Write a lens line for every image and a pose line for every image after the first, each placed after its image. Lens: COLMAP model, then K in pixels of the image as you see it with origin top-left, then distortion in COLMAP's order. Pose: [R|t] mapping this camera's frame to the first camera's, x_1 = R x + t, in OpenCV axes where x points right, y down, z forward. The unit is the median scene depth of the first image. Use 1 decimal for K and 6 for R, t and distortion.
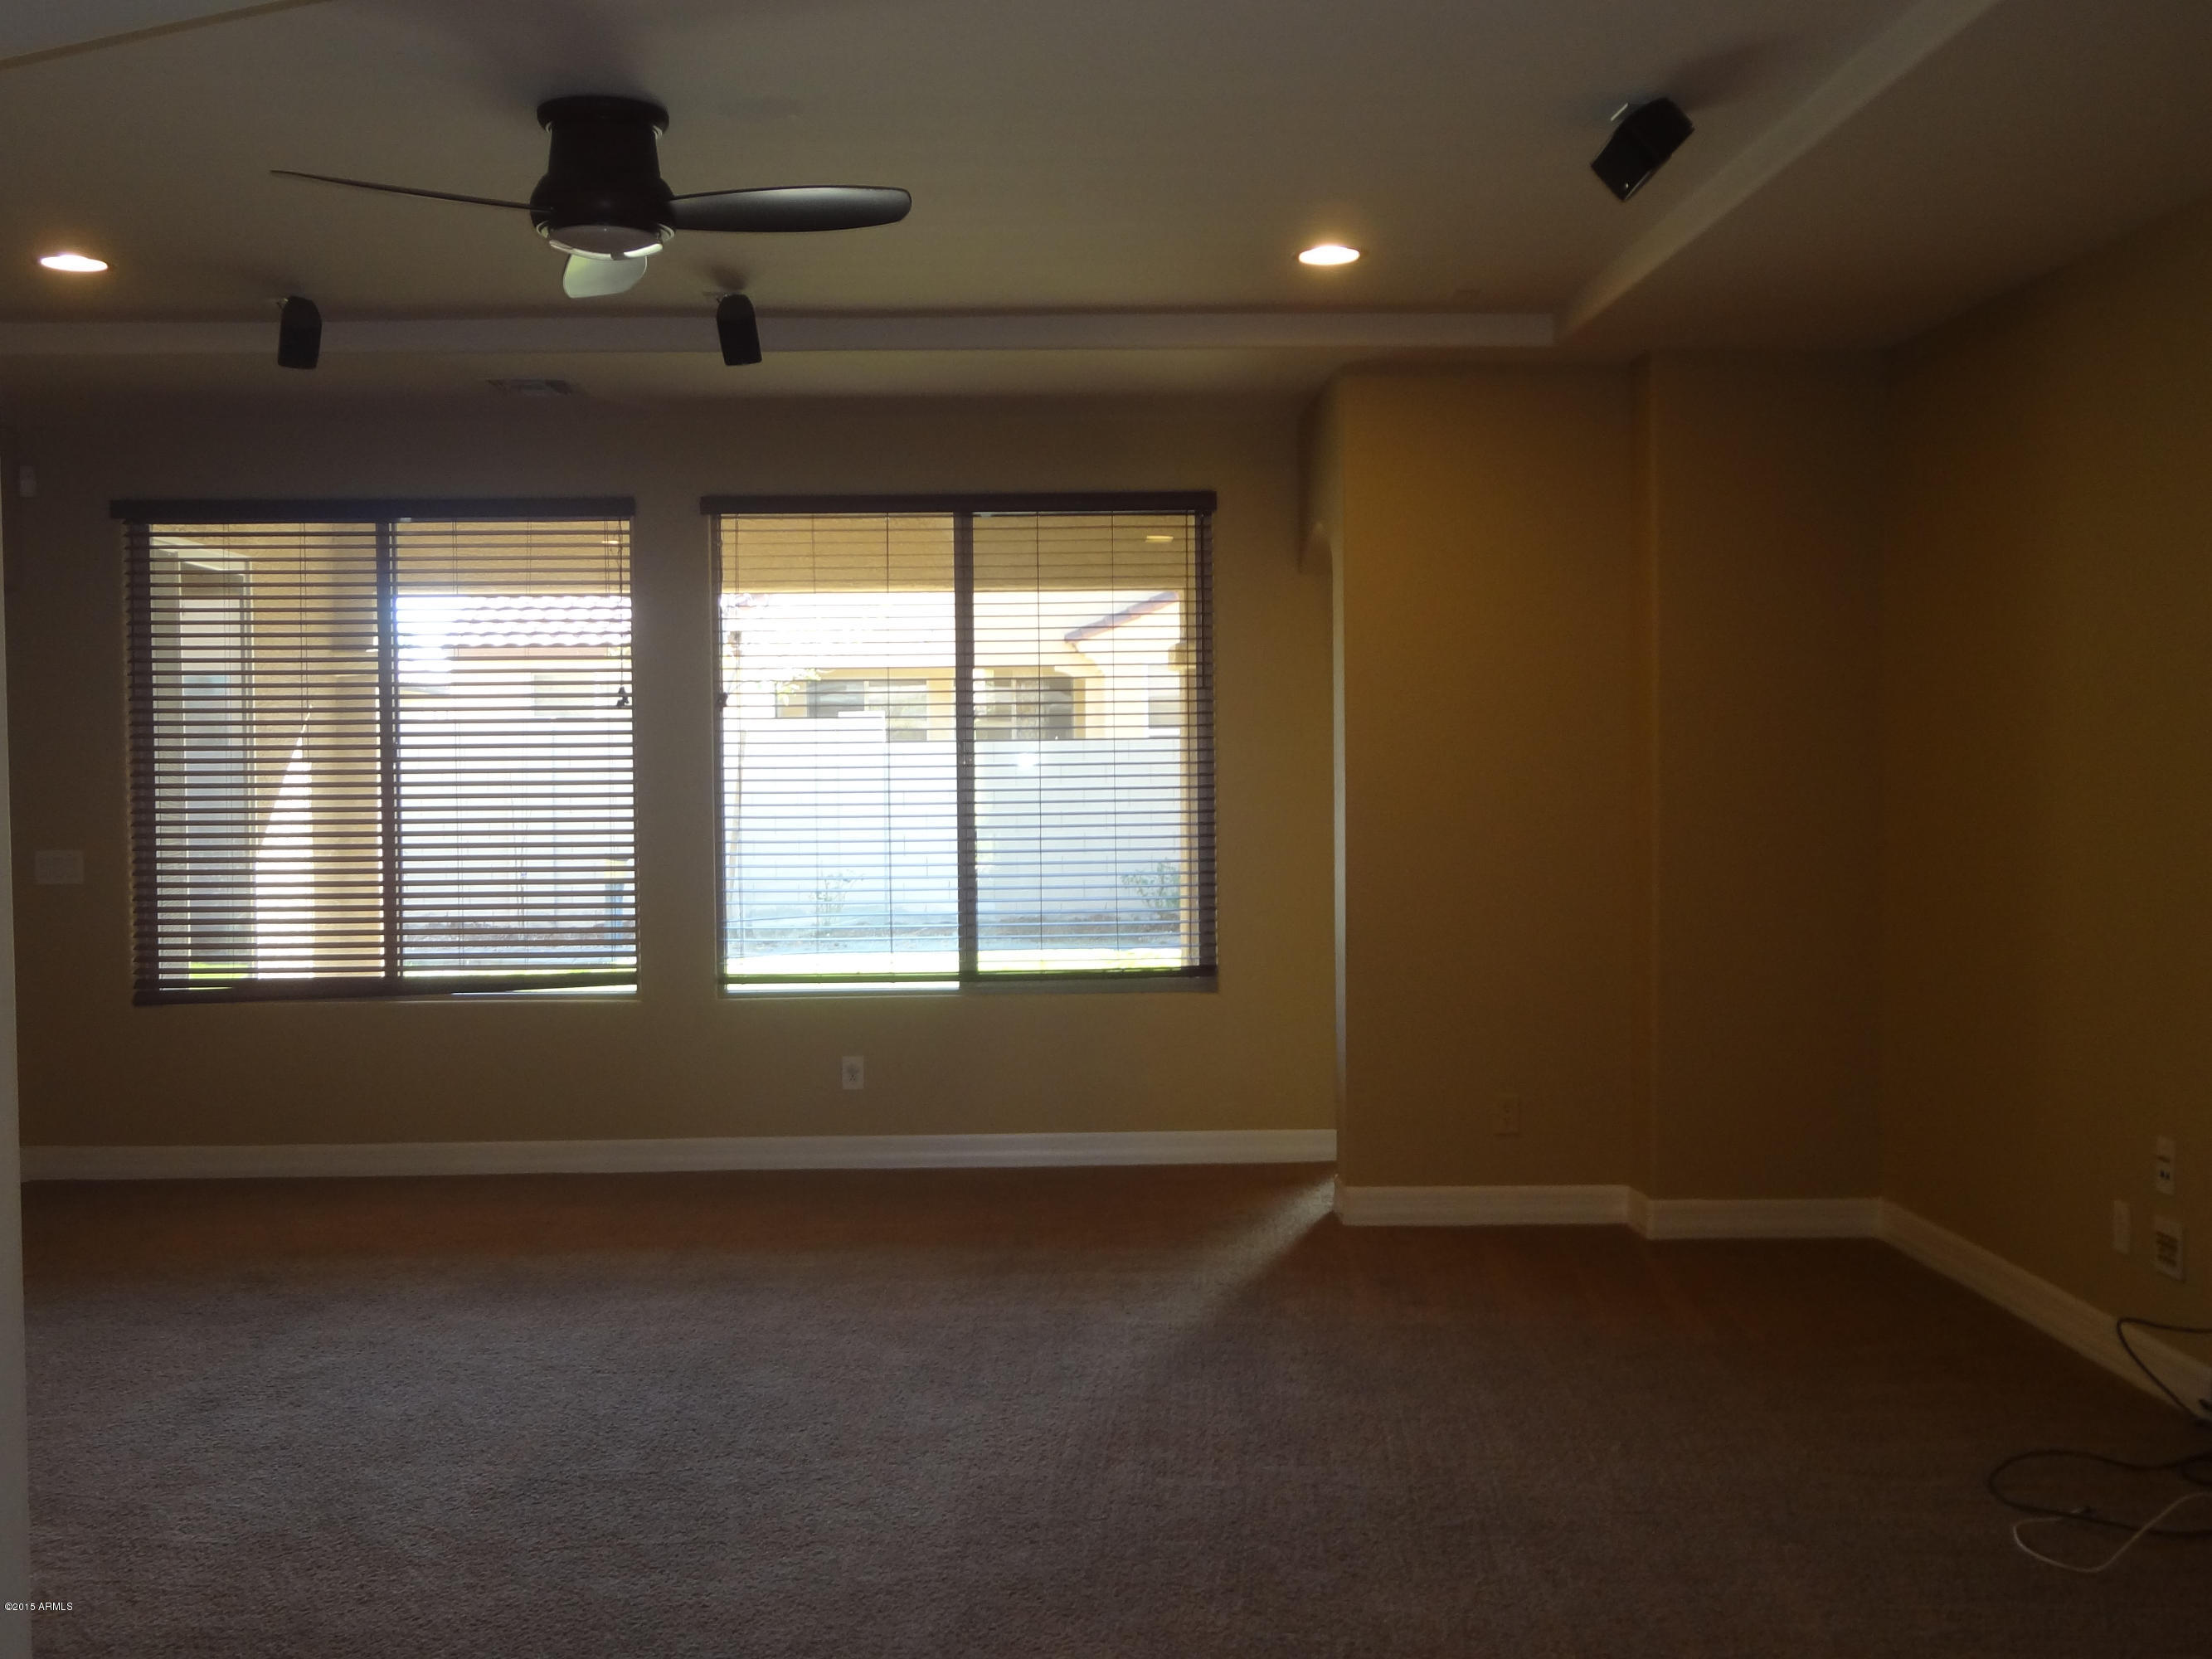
lens RADIAL K [[2247.6, 0, 1112.8], [0, 2247.6, 824.0], [0, 0, 1]] dist [-0.036804, 0.000000]
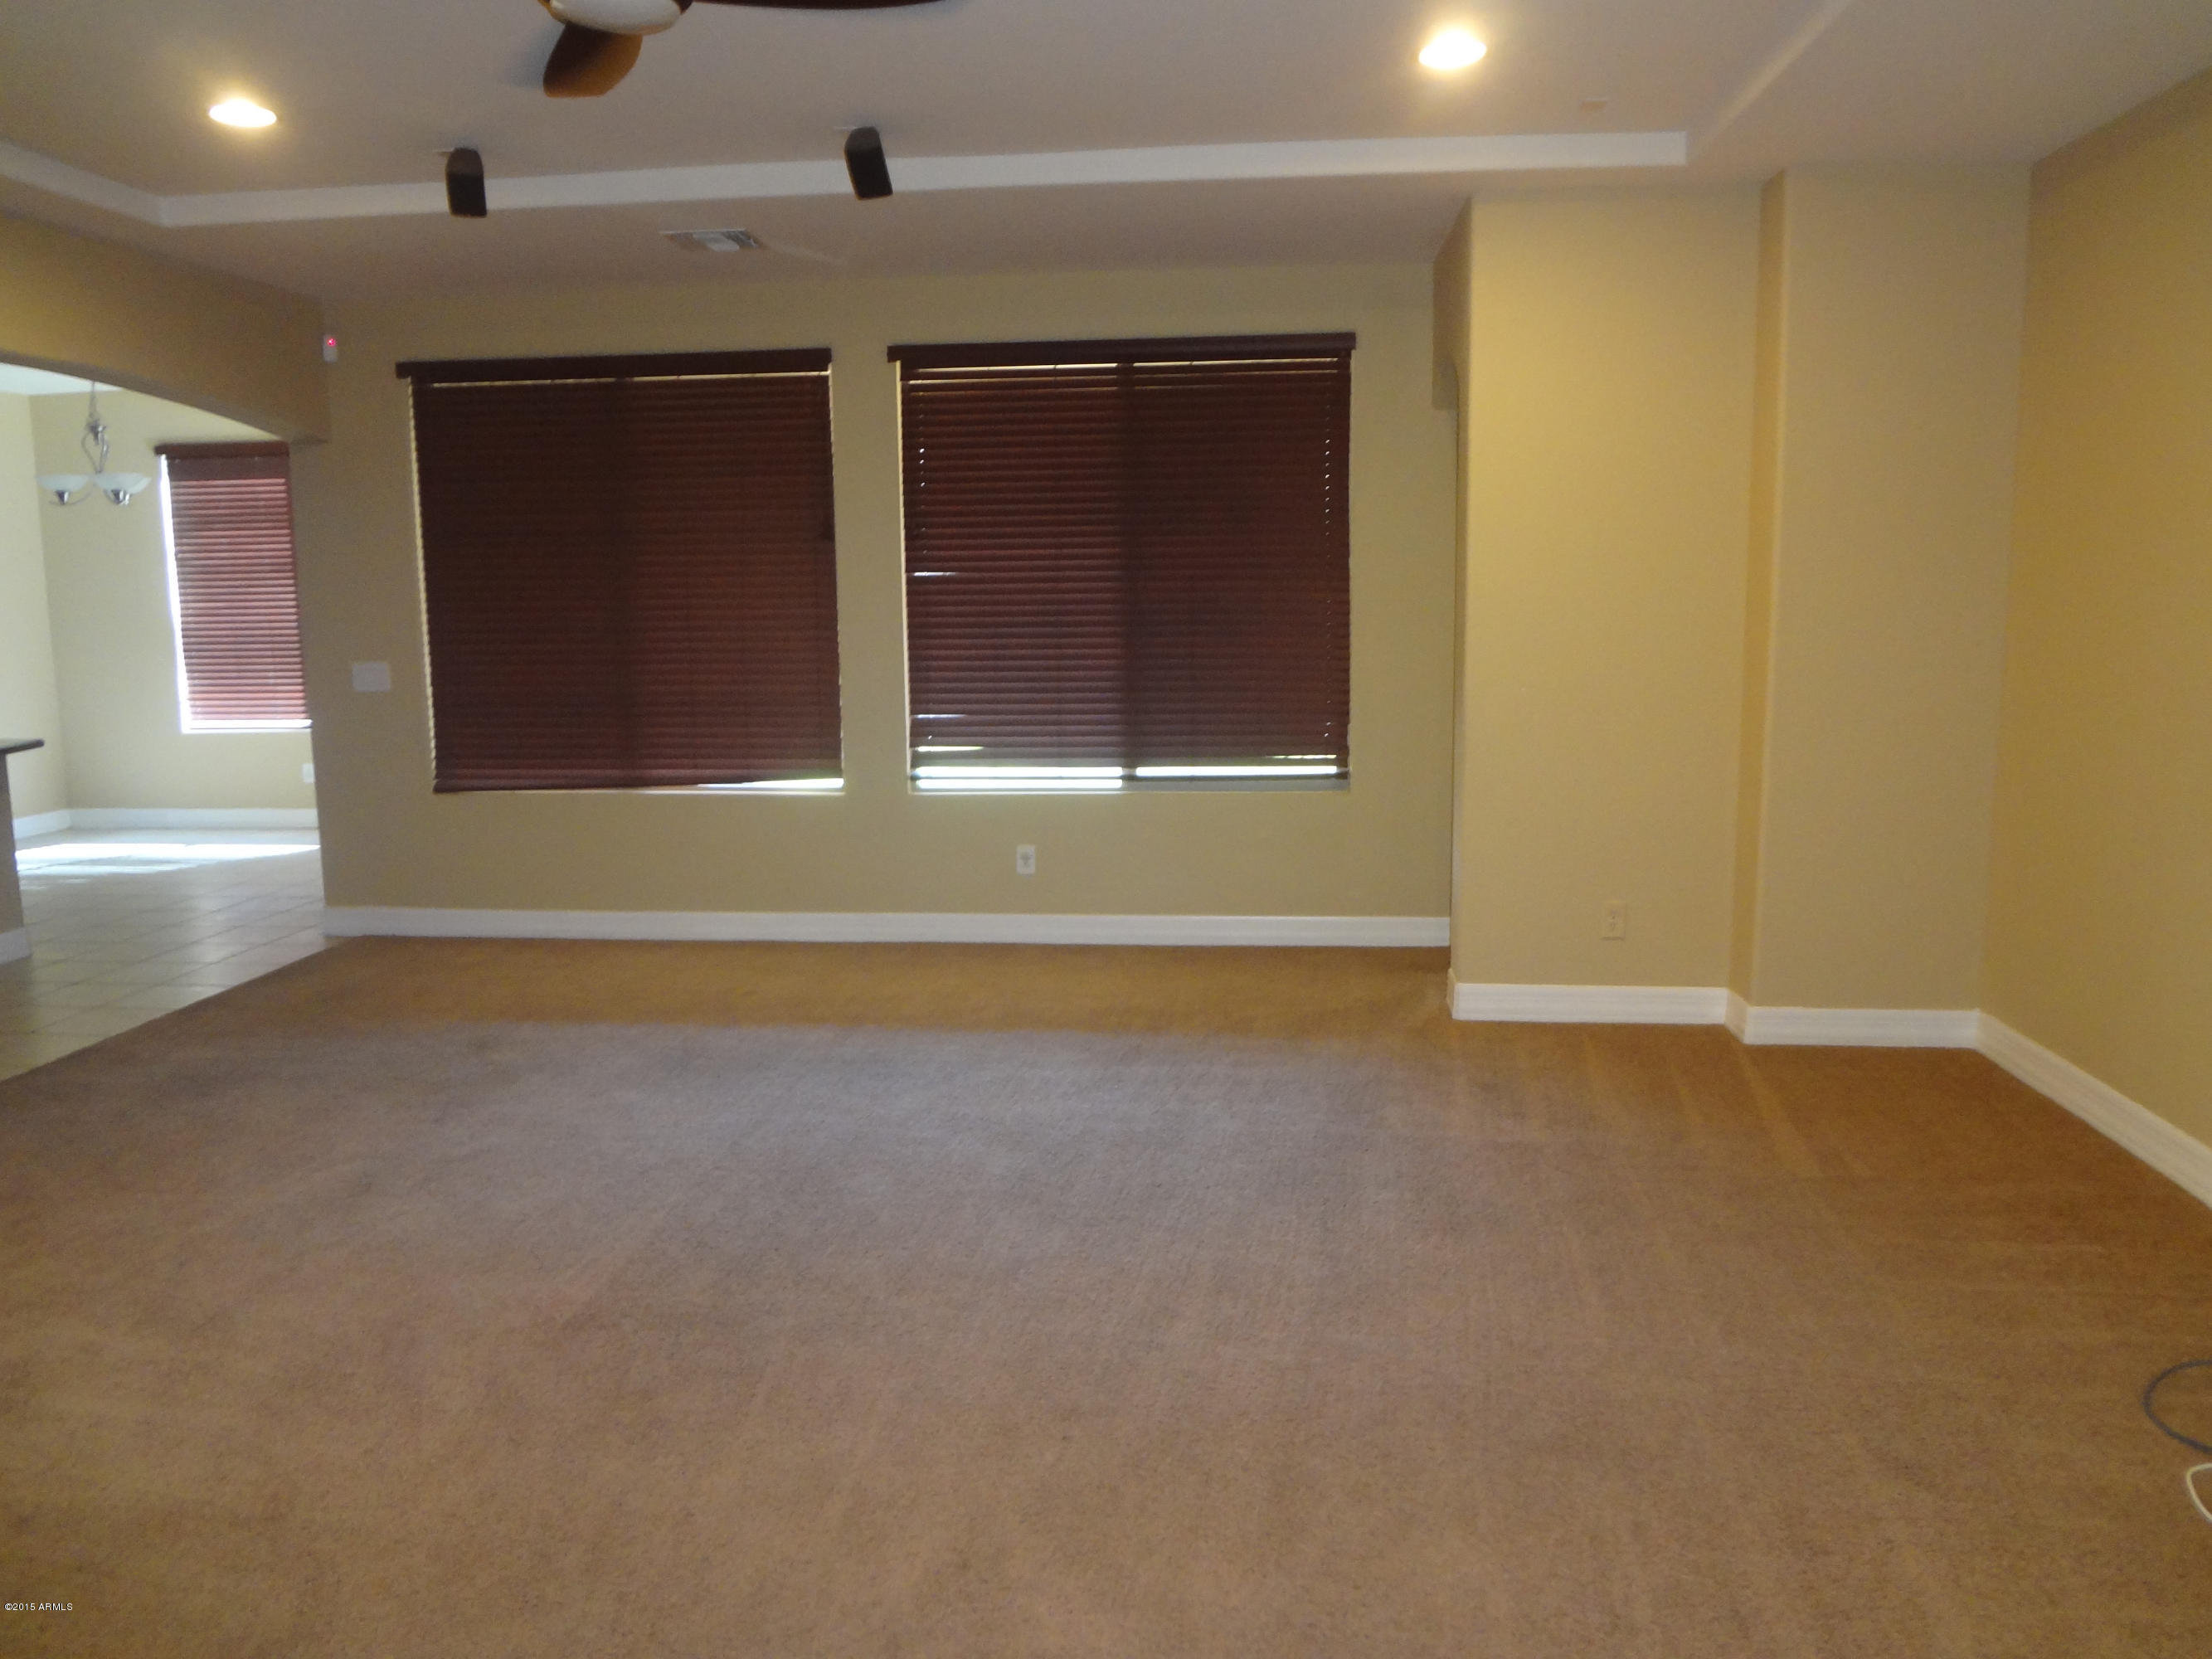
lens RADIAL K [[1670.6, 0, 1094.5], [0, 1670.6, 840.8], [0, 0, 1]] dist [-0.080049, 0.030479]
pose [[0.991366, 0.016305, -0.130106, 0.047491], [-0.000069, 0.992304, 0.123827, -0.005876], [0.131124, -0.122748, 0.983737, 0.282274]]
